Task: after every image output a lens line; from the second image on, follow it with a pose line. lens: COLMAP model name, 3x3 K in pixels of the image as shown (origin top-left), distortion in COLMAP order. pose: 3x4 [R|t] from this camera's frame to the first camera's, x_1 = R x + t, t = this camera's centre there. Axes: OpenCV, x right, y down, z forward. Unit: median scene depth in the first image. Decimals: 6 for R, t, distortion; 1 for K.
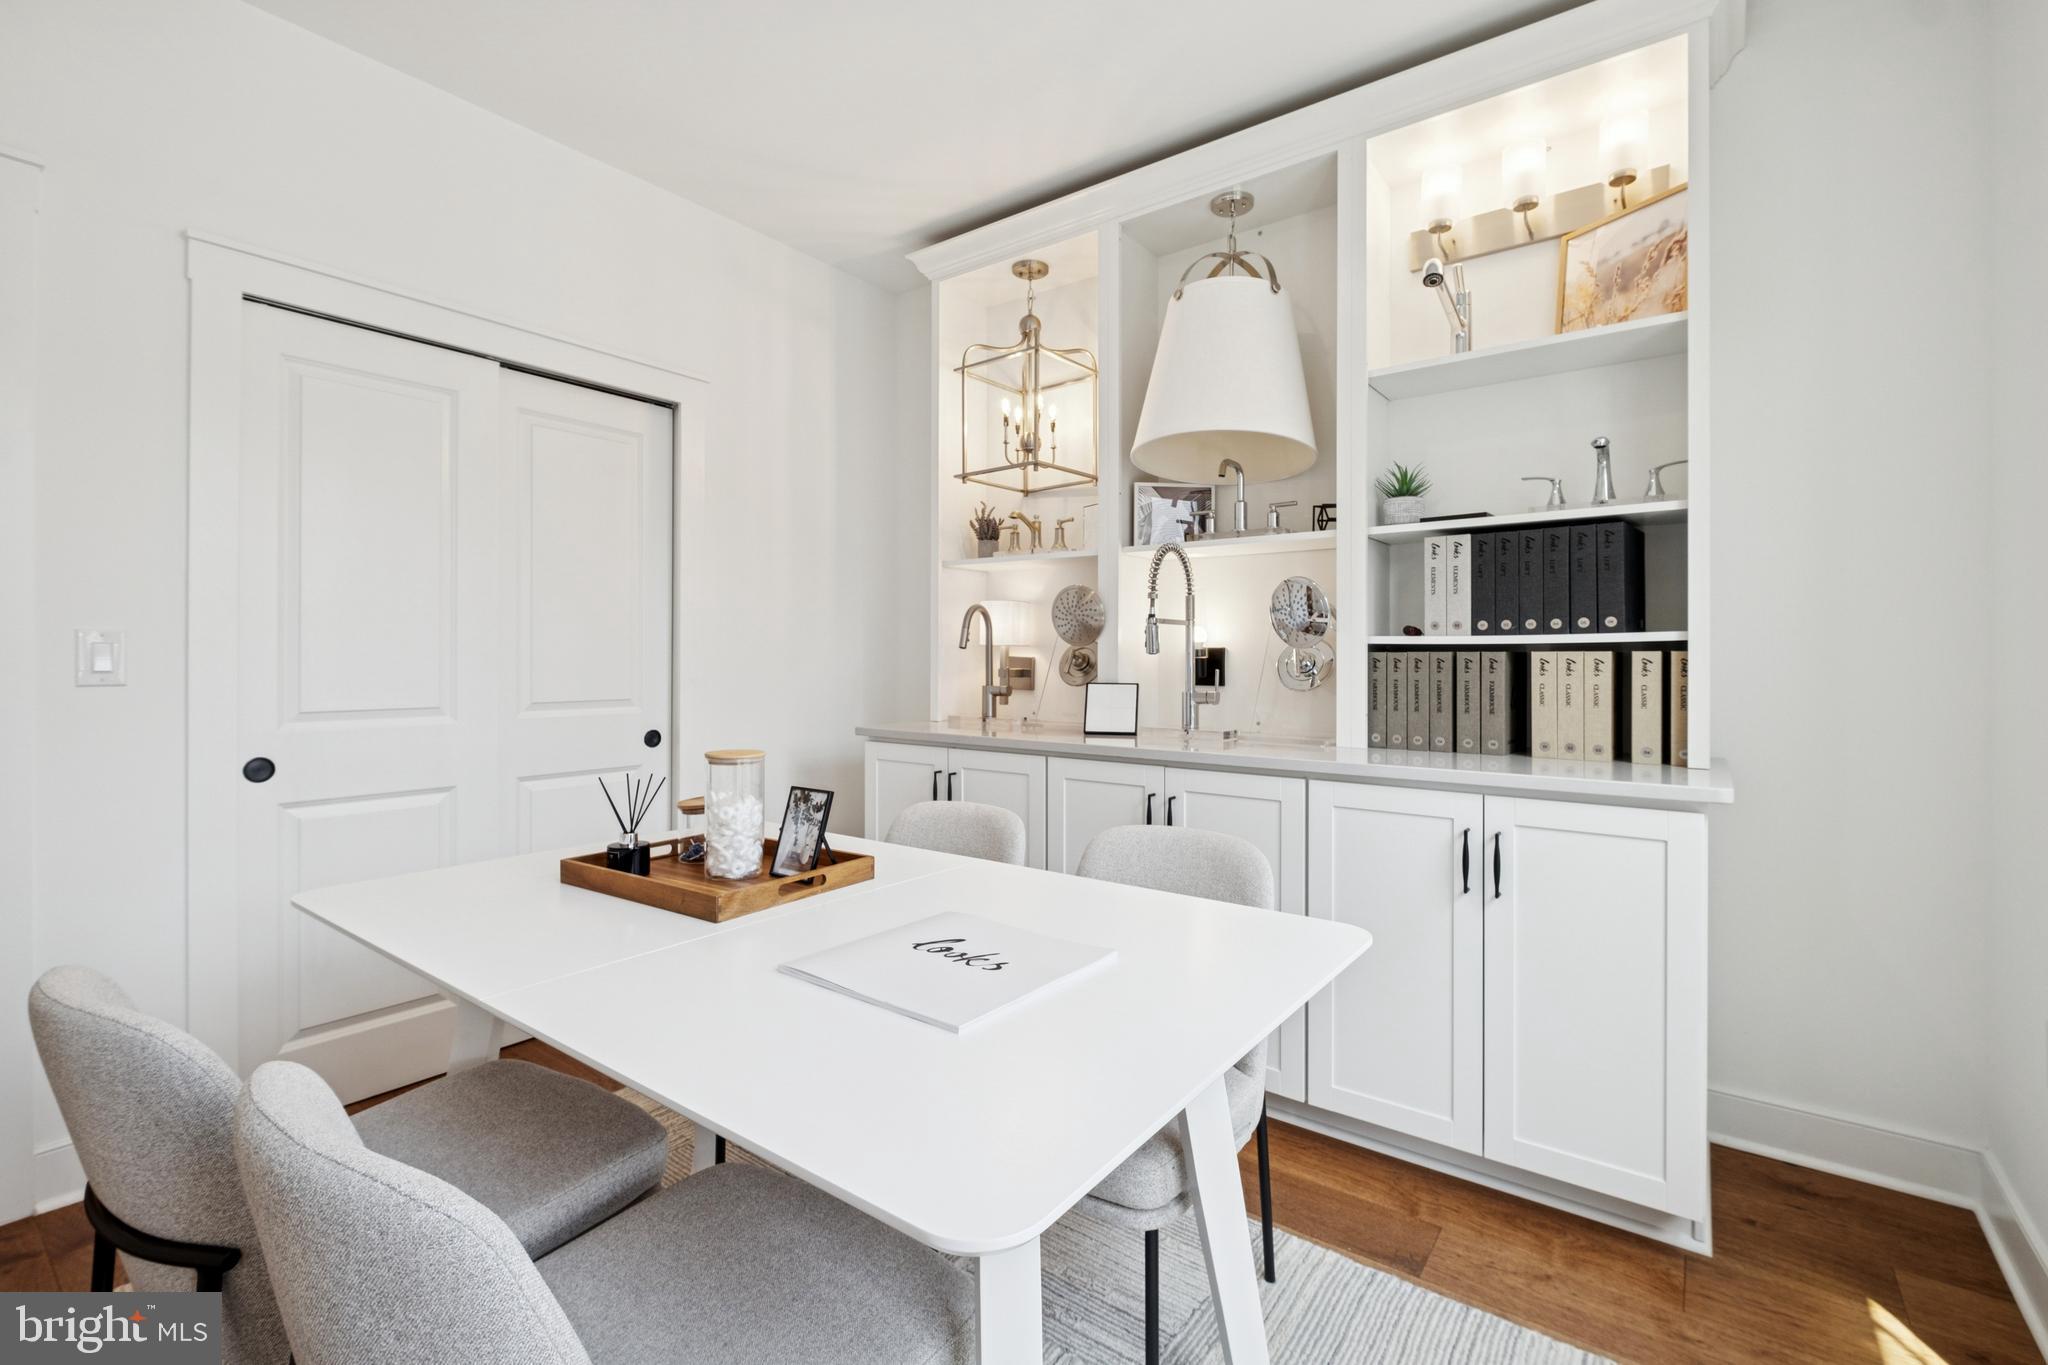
lens RADIAL K [[896.9, 0, 1046.9], [0, 896.9, 652.7], [0, 0, 1]] dist [-0.004526, -0.001225]
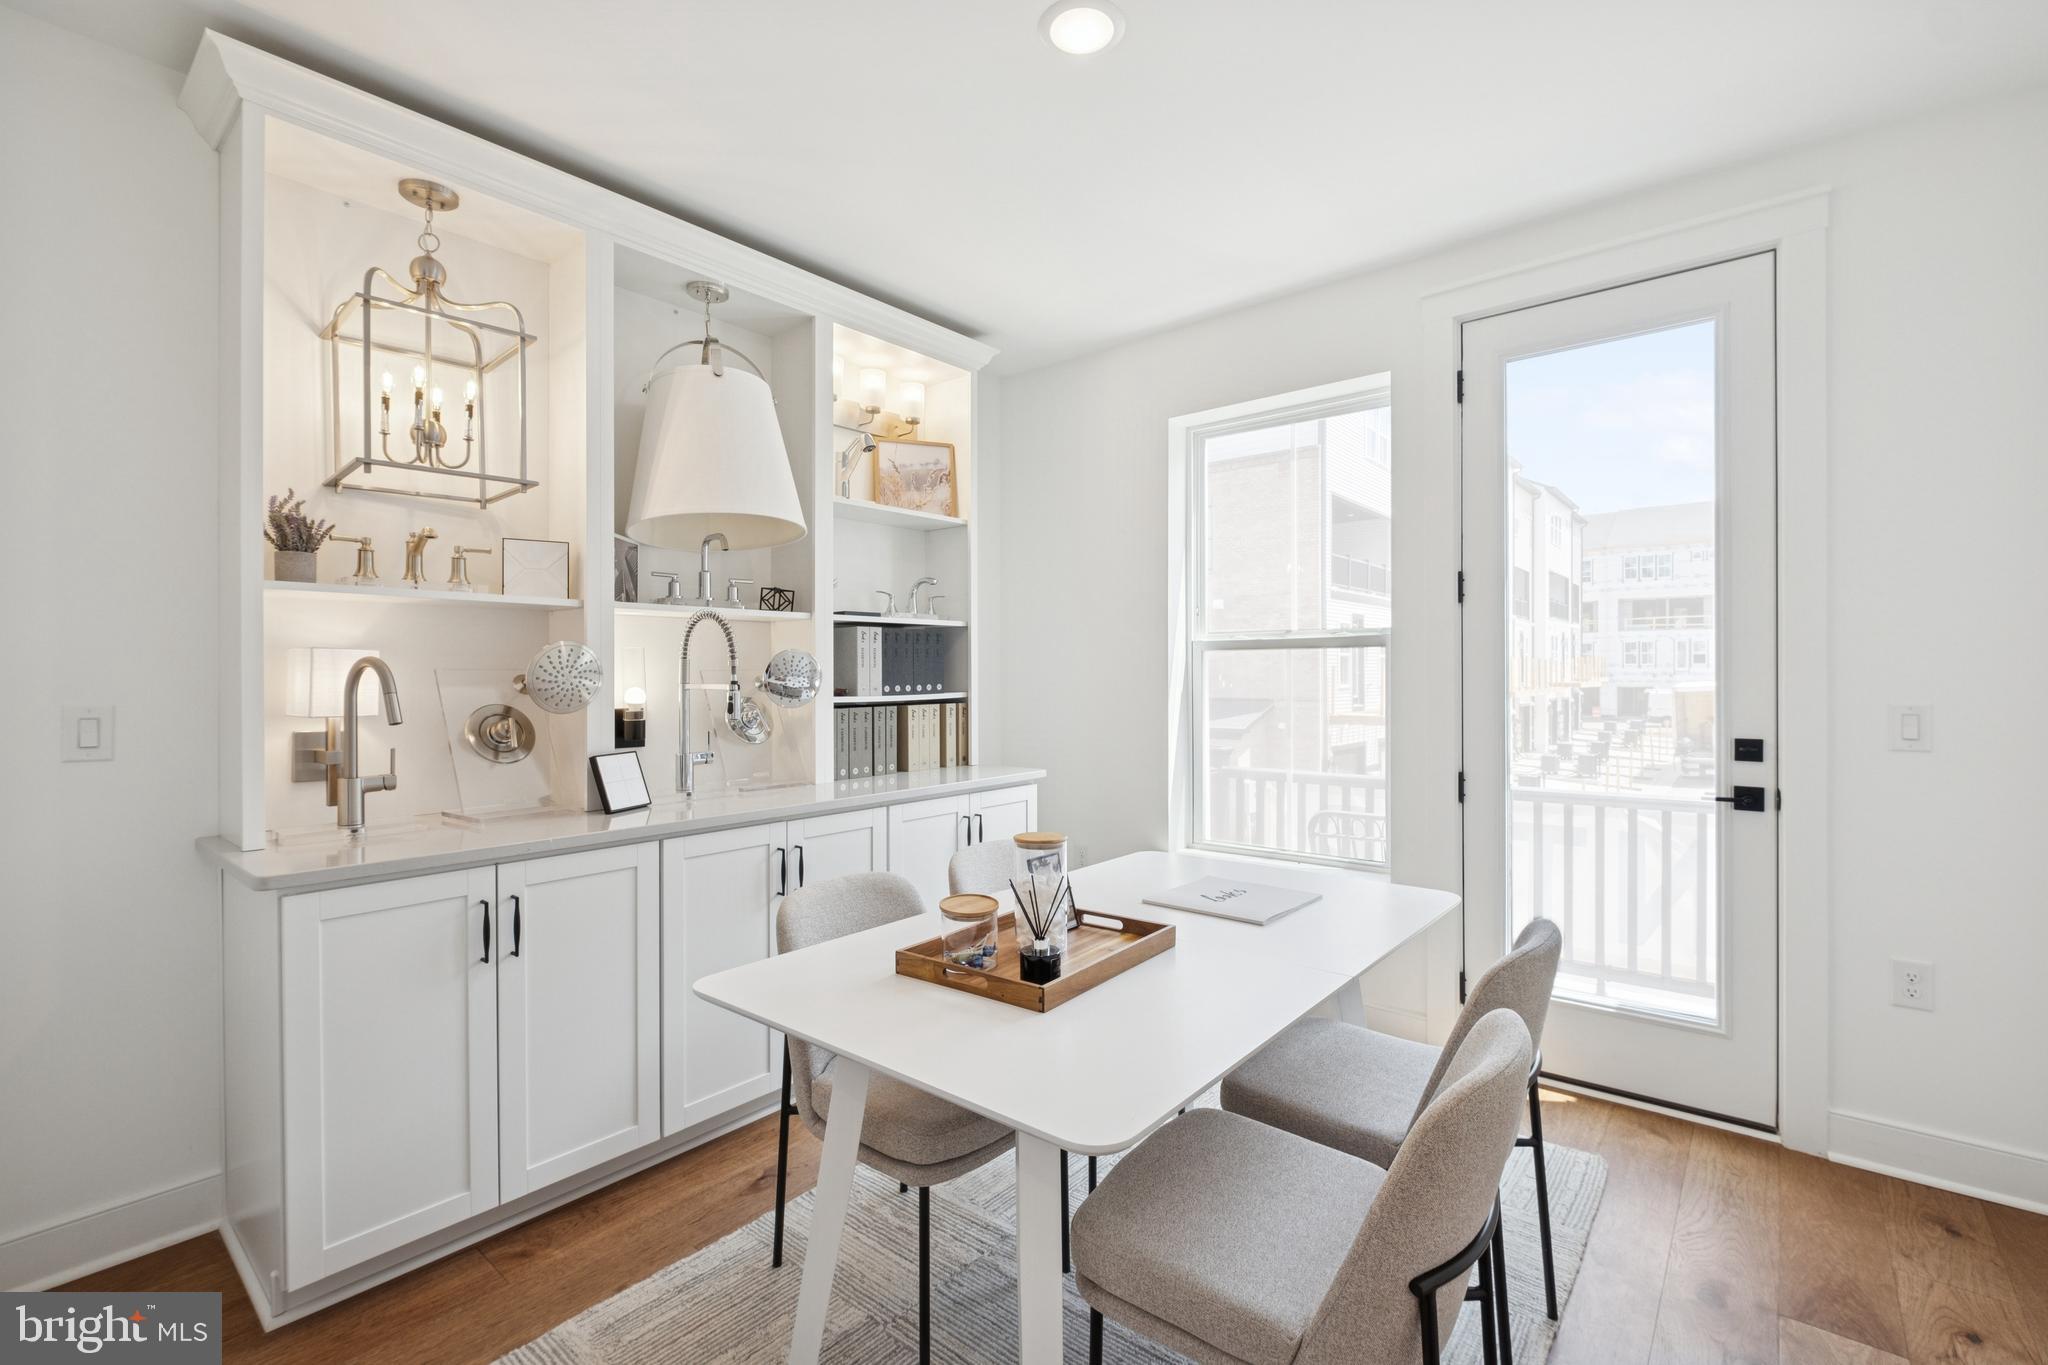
lens RADIAL K [[896.9, 0, 1026.5], [0, 896.9, 672.5], [0, 0, 1]] dist [-0.004526, -0.001225]
pose [[0.063776, 0.009371, 0.997920, -0.995771], [0.016127, 0.999816, -0.010420, -0.038567], [-0.997834, 0.016758, 0.063613, 0.676111]]
